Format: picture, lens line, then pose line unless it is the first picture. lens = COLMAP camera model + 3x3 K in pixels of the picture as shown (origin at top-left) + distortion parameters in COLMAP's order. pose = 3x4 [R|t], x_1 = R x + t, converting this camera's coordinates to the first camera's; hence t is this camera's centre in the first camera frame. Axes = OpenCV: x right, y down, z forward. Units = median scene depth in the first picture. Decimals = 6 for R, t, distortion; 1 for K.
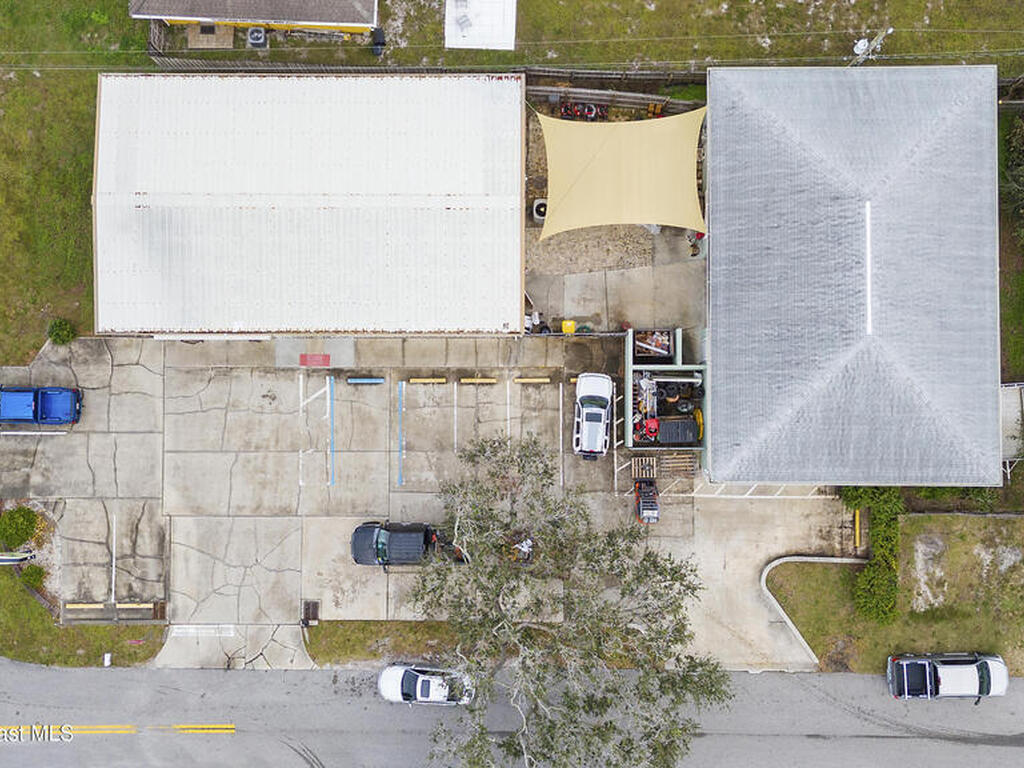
lens RADIAL K [[1001.2, 0, 512.0], [0, 1001.2, 384.0], [0, 0, 1]] dist [0.044790, -0.014802]
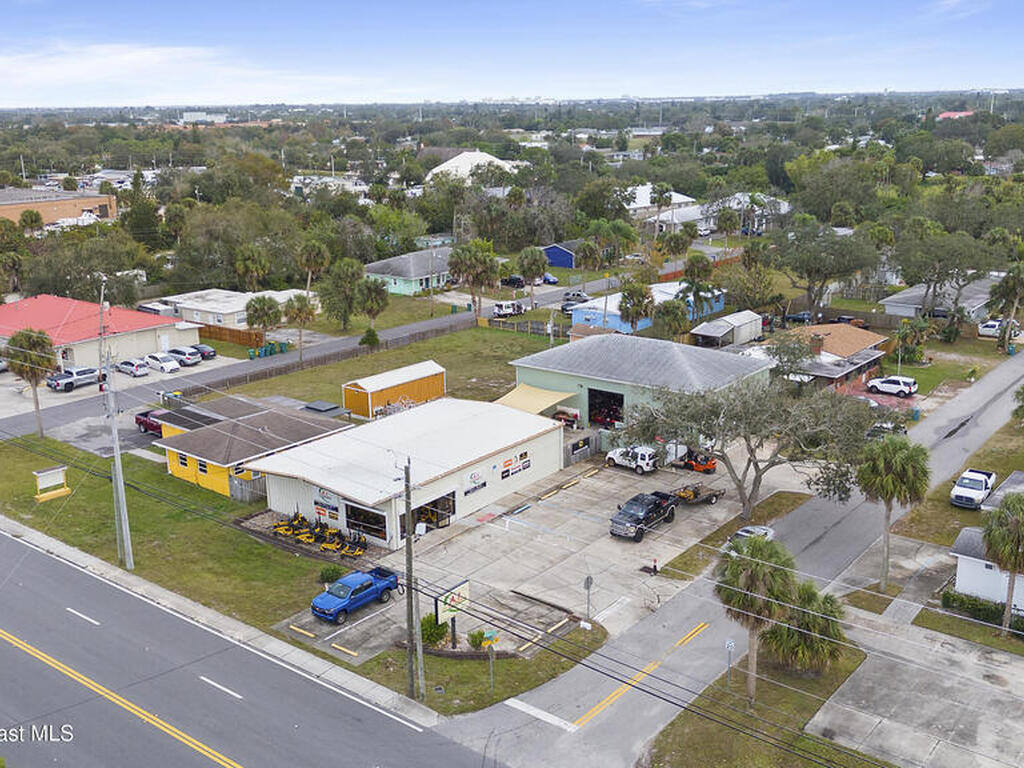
lens RADIAL K [[1001.2, 0, 512.0], [0, 1001.2, 384.0], [0, 0, 1]] dist [0.044790, -0.014802]
pose [[0.617732, -0.208725, 0.758183, -1.174754], [0.785522, 0.209024, -0.582463, 0.759715], [-0.036904, 0.955376, 0.293079, 0.434482]]
